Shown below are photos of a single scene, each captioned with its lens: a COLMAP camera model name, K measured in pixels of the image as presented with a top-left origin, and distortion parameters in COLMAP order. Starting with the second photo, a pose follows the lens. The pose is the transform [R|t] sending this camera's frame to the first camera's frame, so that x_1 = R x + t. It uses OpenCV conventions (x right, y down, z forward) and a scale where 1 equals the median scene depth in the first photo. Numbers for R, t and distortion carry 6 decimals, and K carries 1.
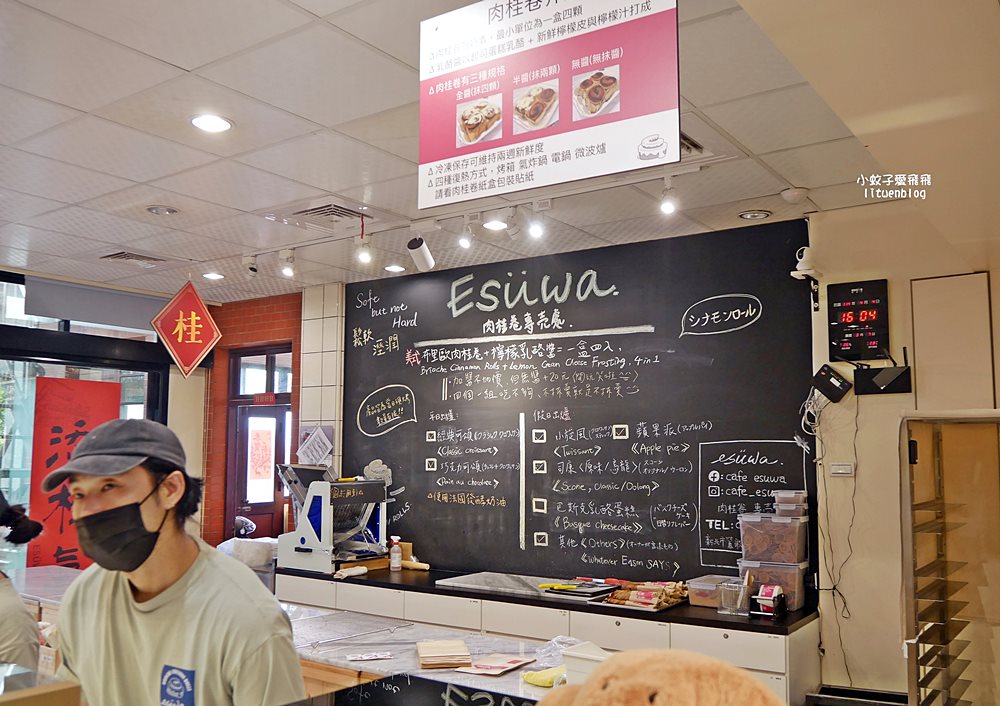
lens RADIAL K [[876.0, 0, 508.0], [0, 876.0, 363.4], [0, 0, 1]] dist [-0.047512, 0.003551]
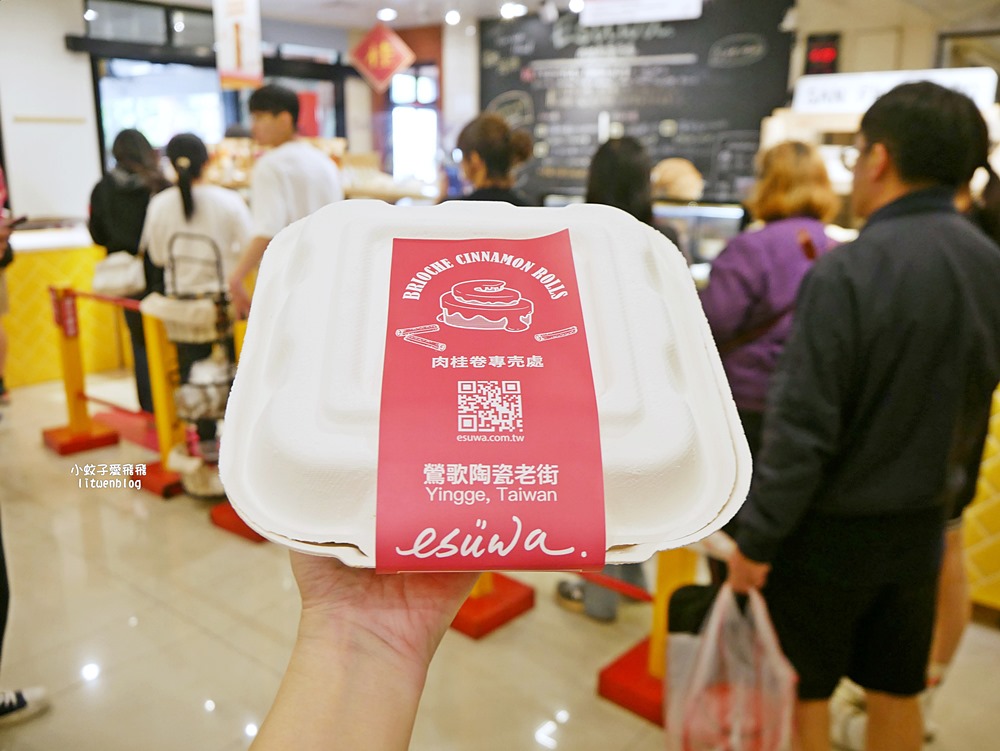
lens RADIAL K [[846.2, 0, 503.2], [0, 846.2, 372.9], [0, 0, 1]] dist [-0.008204, -0.020771]
pose [[0.998488, 0.018612, -0.051723, -0.076796], [0.000795, 0.935951, 0.352130, -0.041712], [0.054964, -0.351638, 0.934521, -0.556824]]
